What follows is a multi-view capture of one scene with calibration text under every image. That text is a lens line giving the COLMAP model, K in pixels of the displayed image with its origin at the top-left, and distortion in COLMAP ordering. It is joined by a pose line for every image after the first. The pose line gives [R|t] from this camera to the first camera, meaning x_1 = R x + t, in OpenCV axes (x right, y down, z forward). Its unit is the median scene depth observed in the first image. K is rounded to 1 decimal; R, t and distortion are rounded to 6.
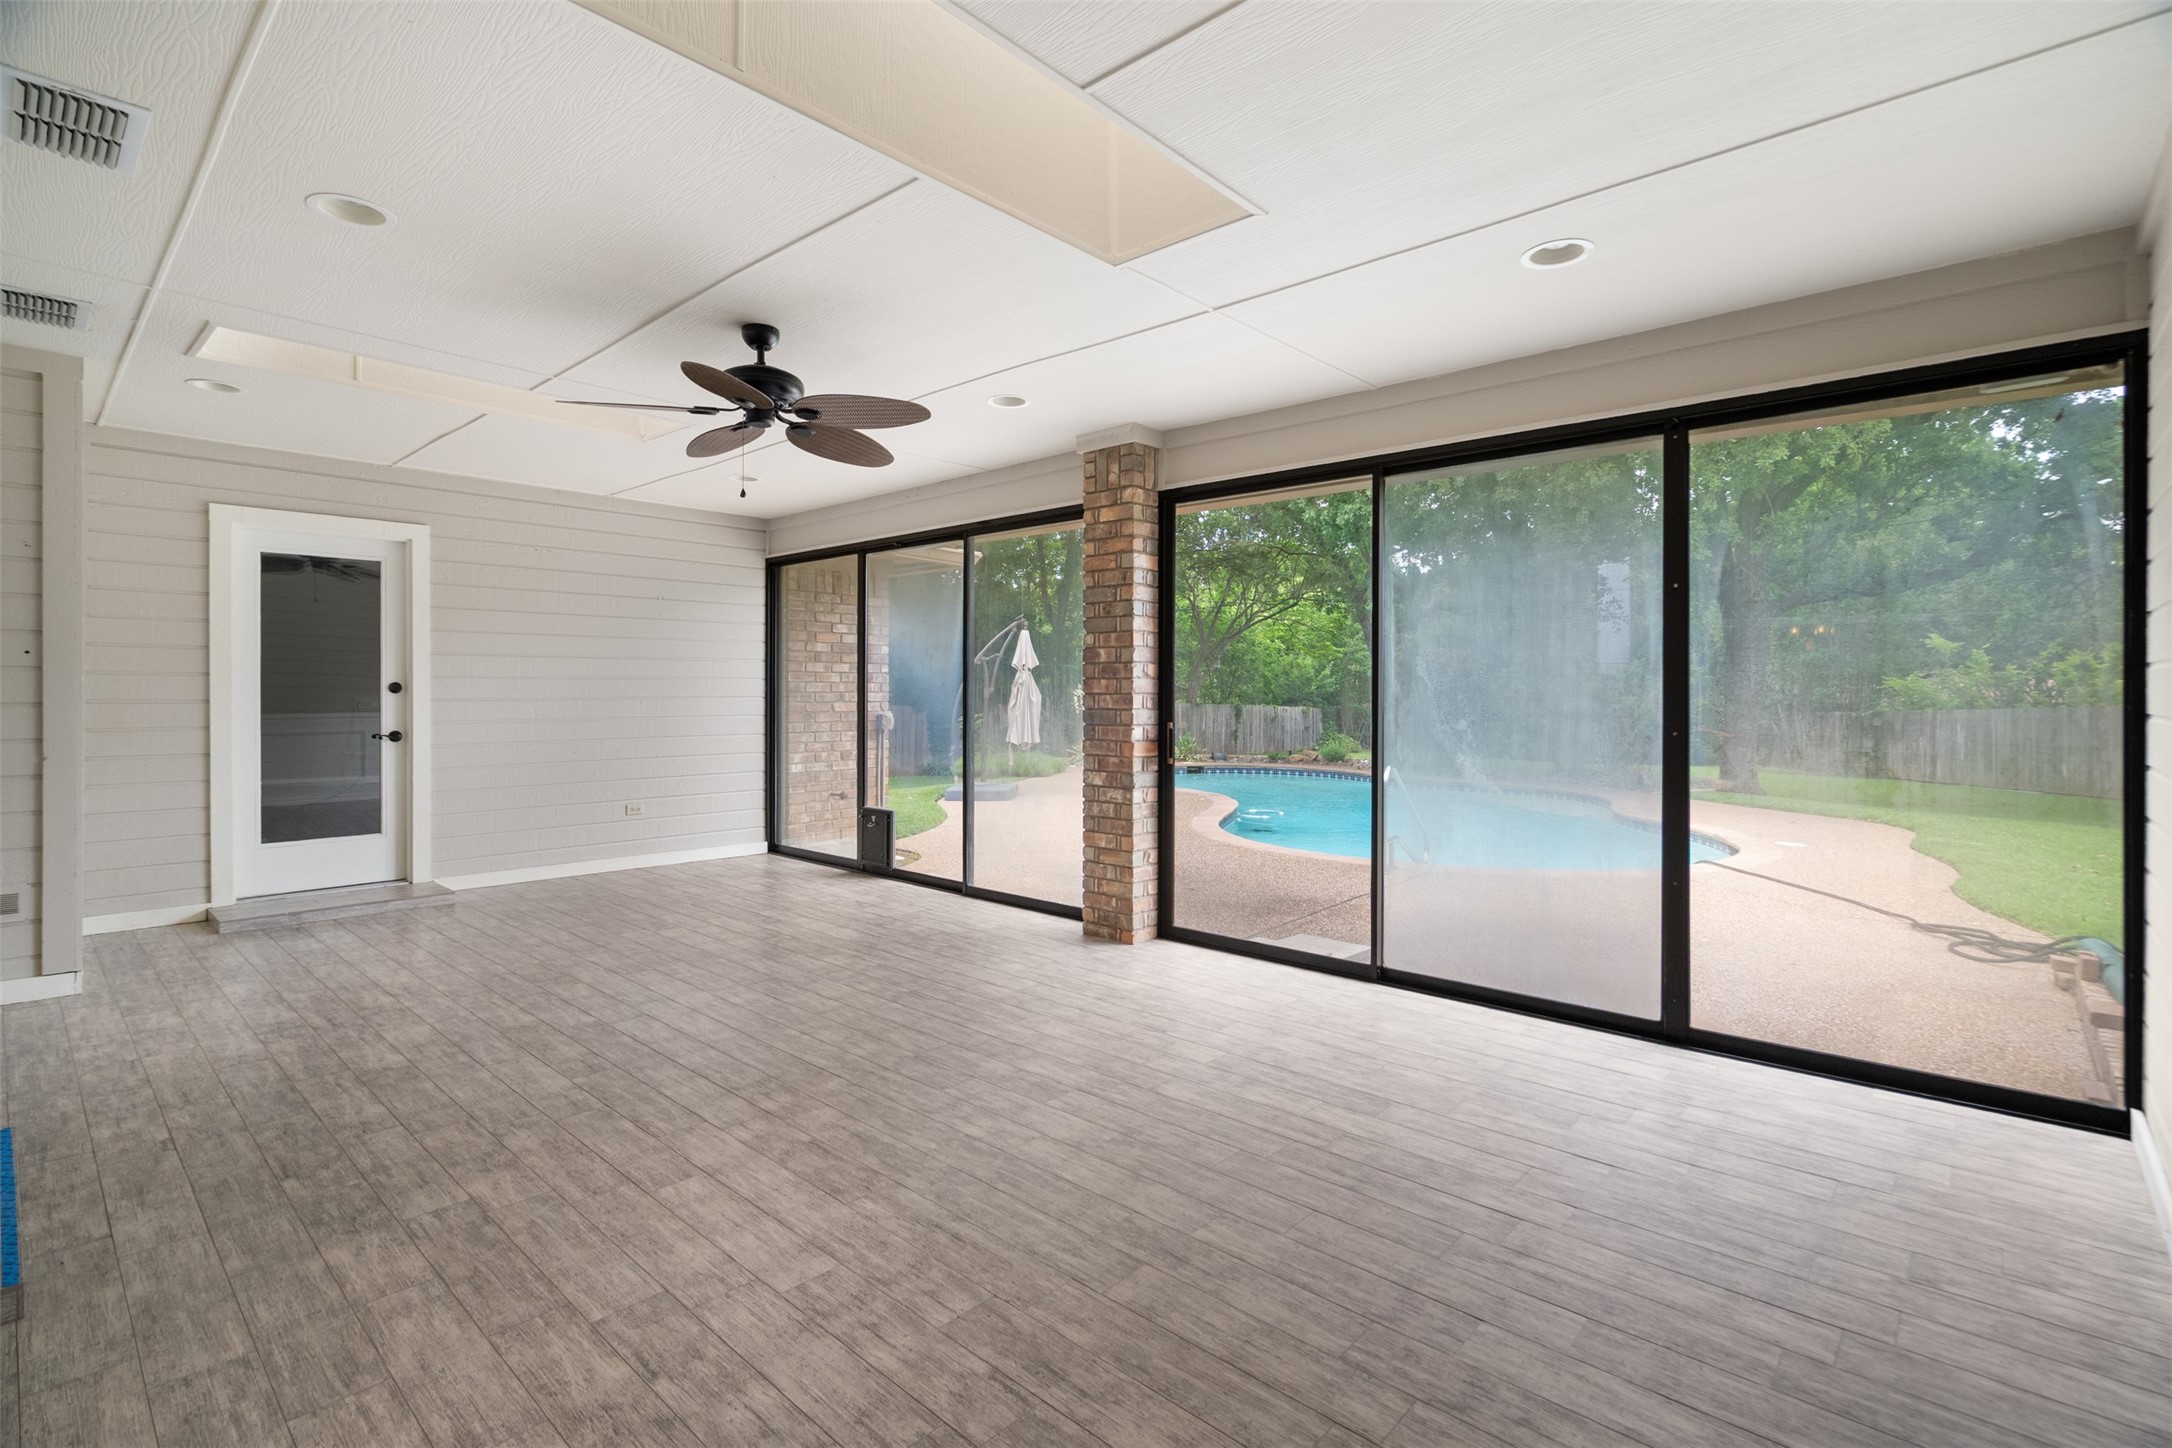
lens RADIAL K [[1004.7, 0, 1079.4], [0, 1004.7, 702.1], [0, 0, 1]] dist [-0.000818, 0.000454]
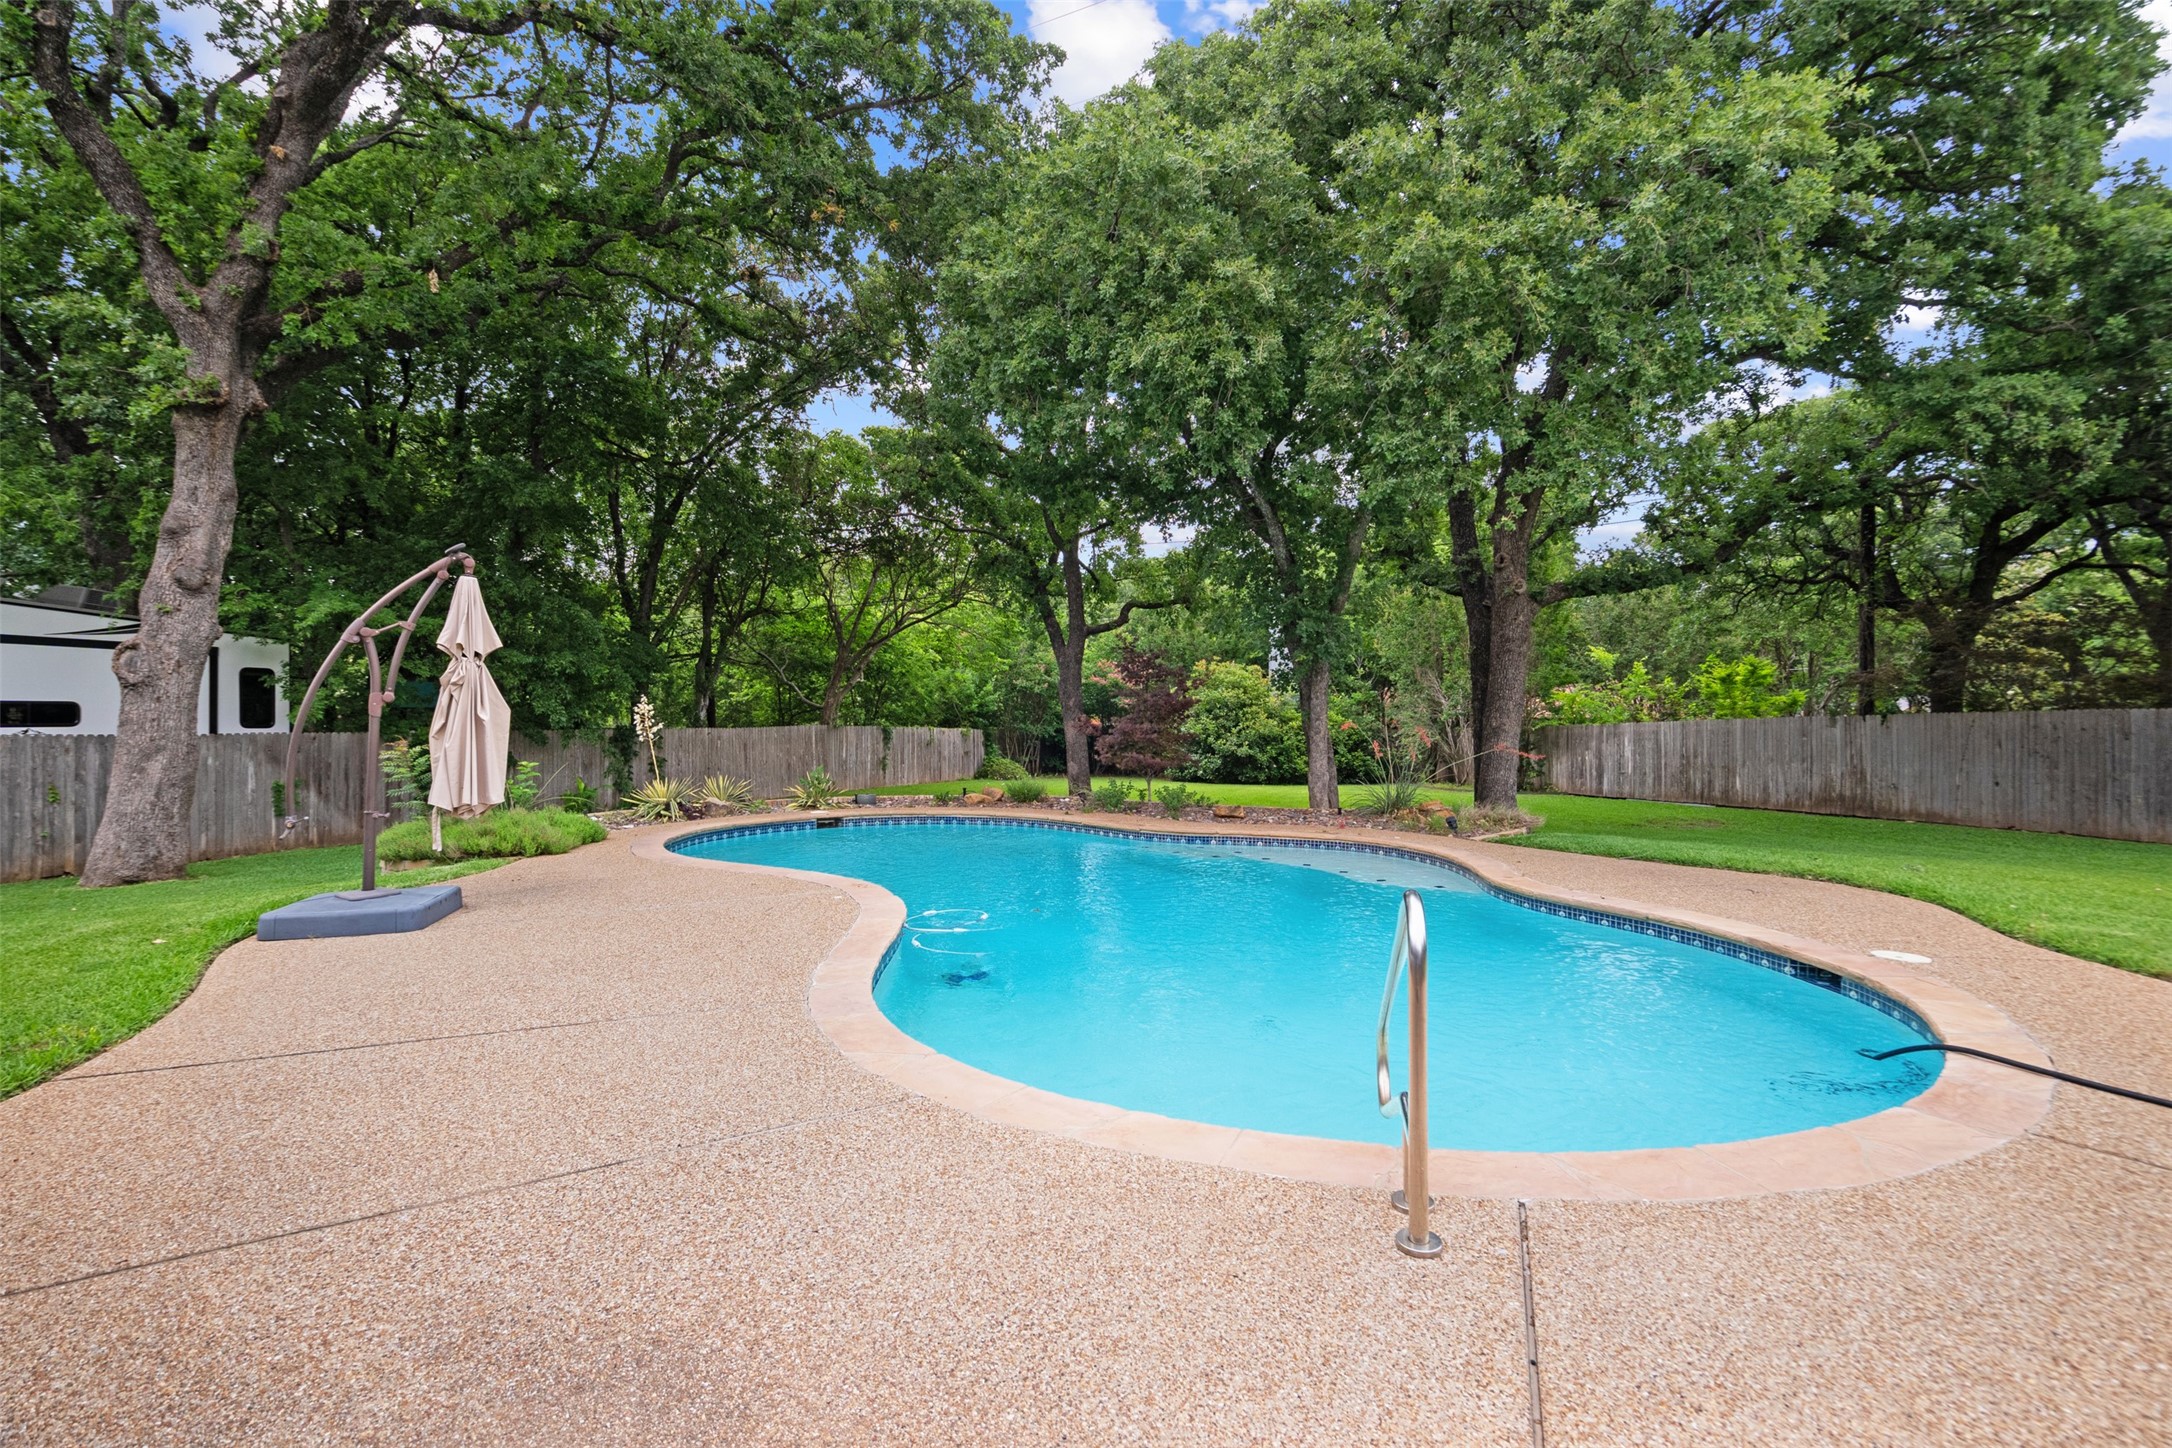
lens RADIAL K [[974.9, 0, 1073.9], [0, 974.9, 711.7], [0, 0, 1]] dist [-0.003471, 0.000075]
pose [[0.938201, -0.005801, 0.346043, 0.034826], [0.010648, 0.999870, -0.012110, 0.002445], [-0.345927, 0.015047, 0.938141, 0.265333]]
